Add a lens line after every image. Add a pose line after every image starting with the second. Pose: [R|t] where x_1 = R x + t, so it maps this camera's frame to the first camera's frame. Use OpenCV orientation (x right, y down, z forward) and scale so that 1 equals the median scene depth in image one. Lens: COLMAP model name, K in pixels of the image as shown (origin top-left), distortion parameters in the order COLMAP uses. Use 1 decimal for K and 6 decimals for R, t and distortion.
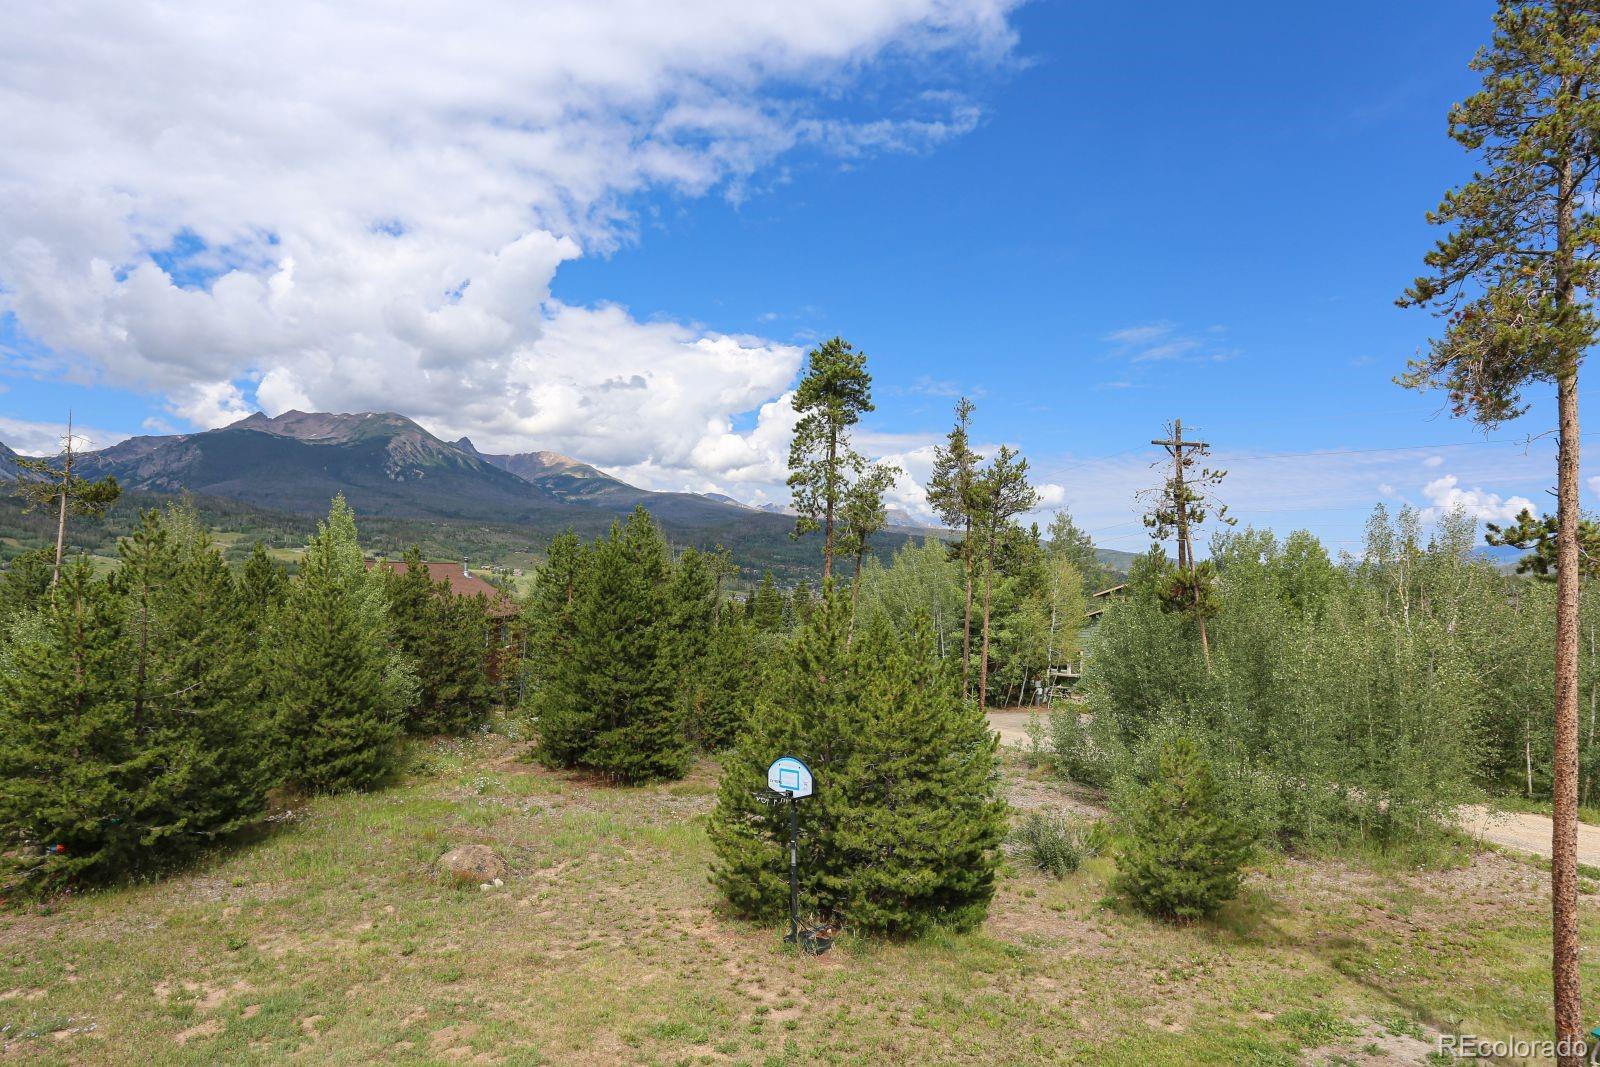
lens RADIAL K [[918.6, 0, 799.0], [0, 918.6, 532.4], [0, 0, 1]] dist [-0.073673, 0.051583]
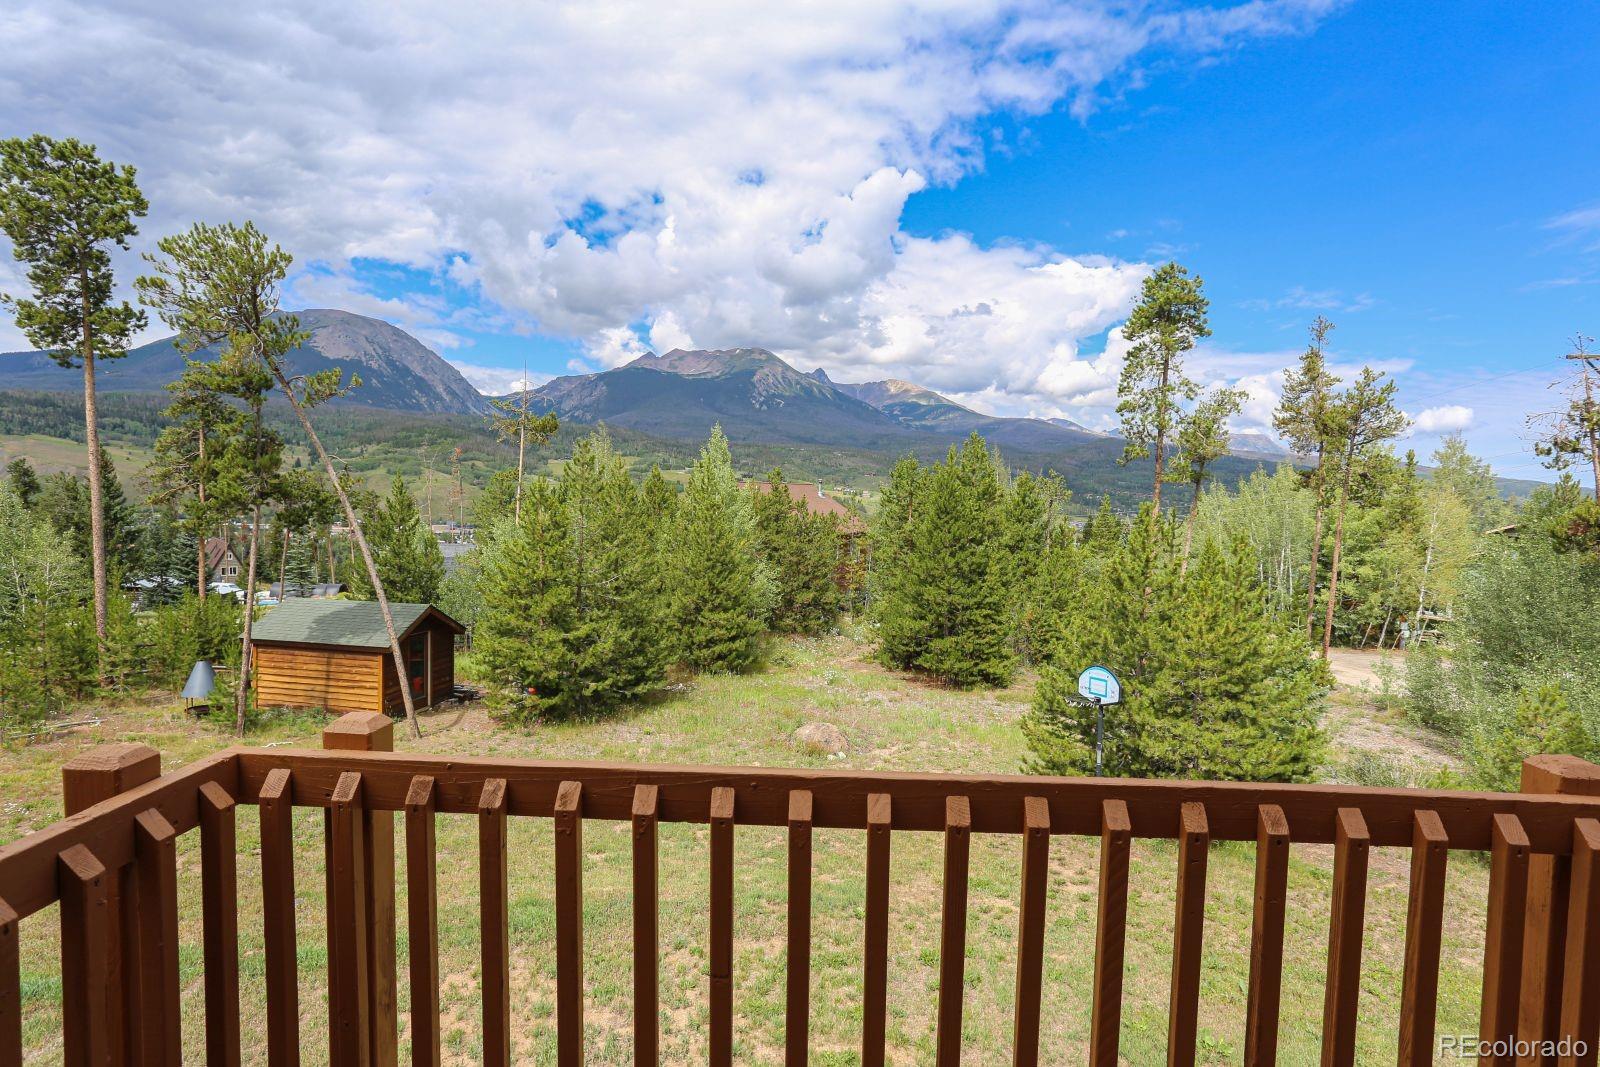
lens RADIAL K [[889.1, 0, 794.4], [0, 889.1, 536.7], [0, 0, 1]] dist [-0.072762, 0.047183]
pose [[0.928716, 0.035721, -0.369067, 0.017773], [-0.002573, 0.995946, 0.089918, -0.000809], [0.370783, -0.082559, 0.925043, -0.046907]]
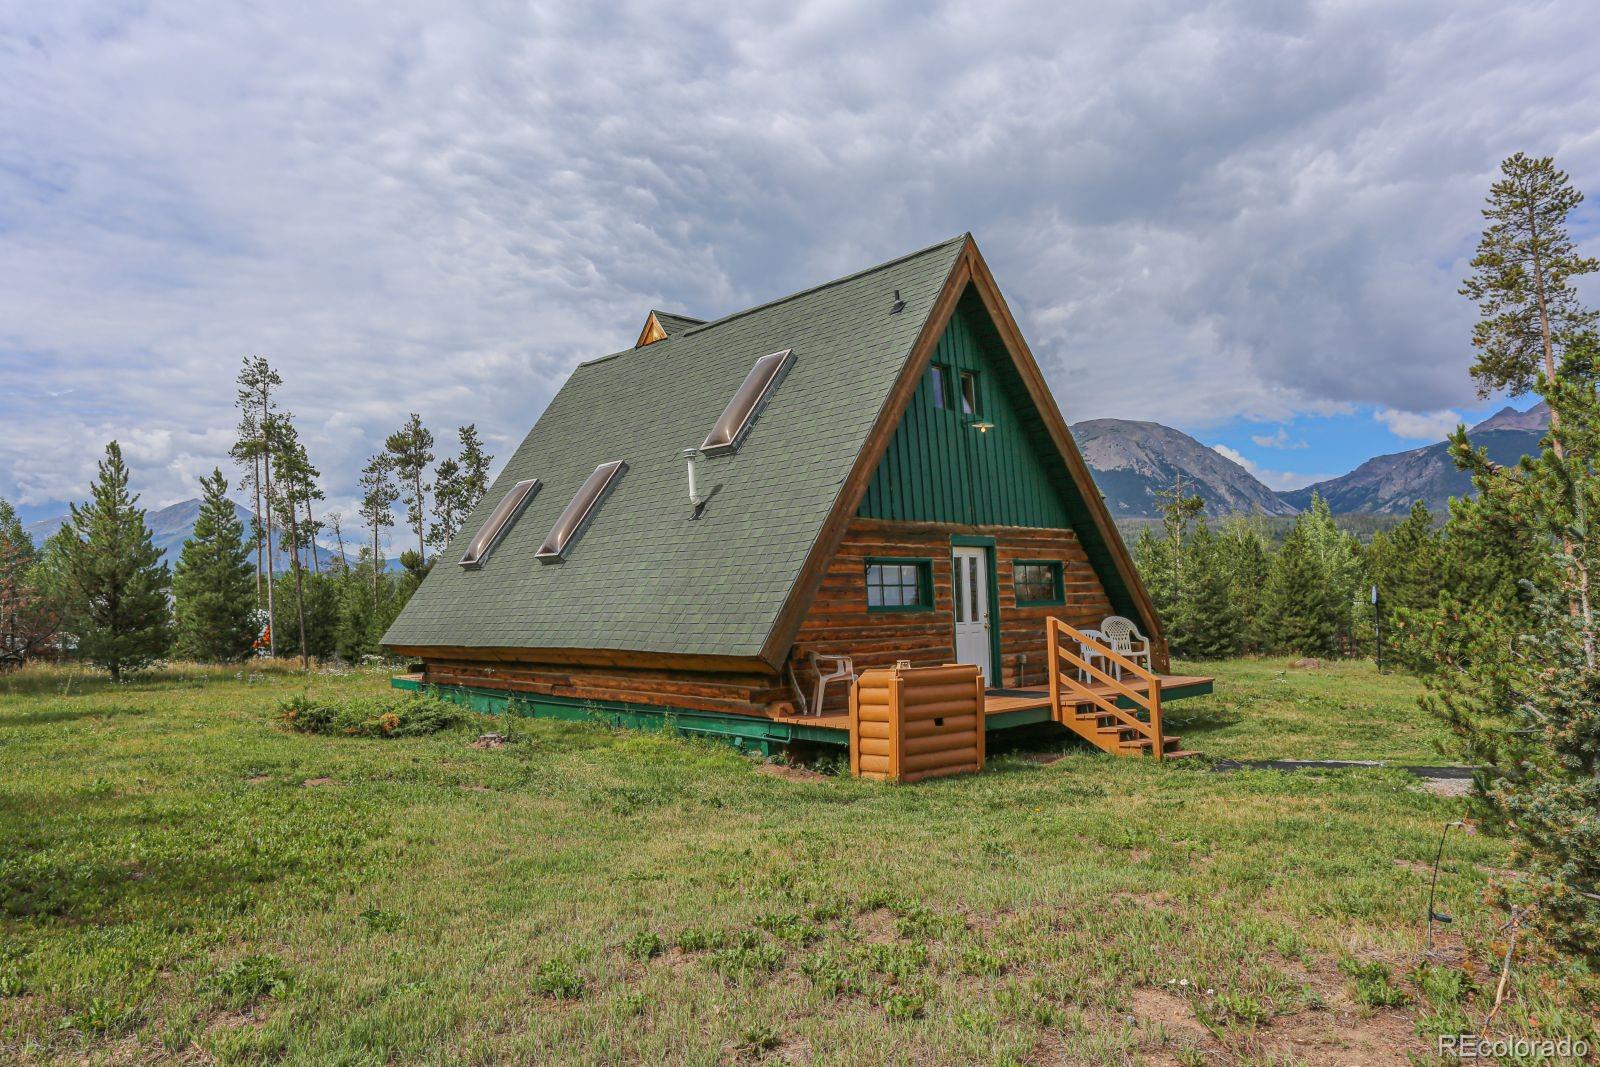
lens RADIAL K [[1045.8, 0, 800.9], [0, 1045.8, 534.3], [0, 0, 1]] dist [-0.001522, -0.000202]
pose [[0.406624, -0.080110, -0.910077, 0.905990], [0.063086, 0.996232, -0.059507, 0.100409], [0.911415, -0.033216, 0.410146, -0.659986]]
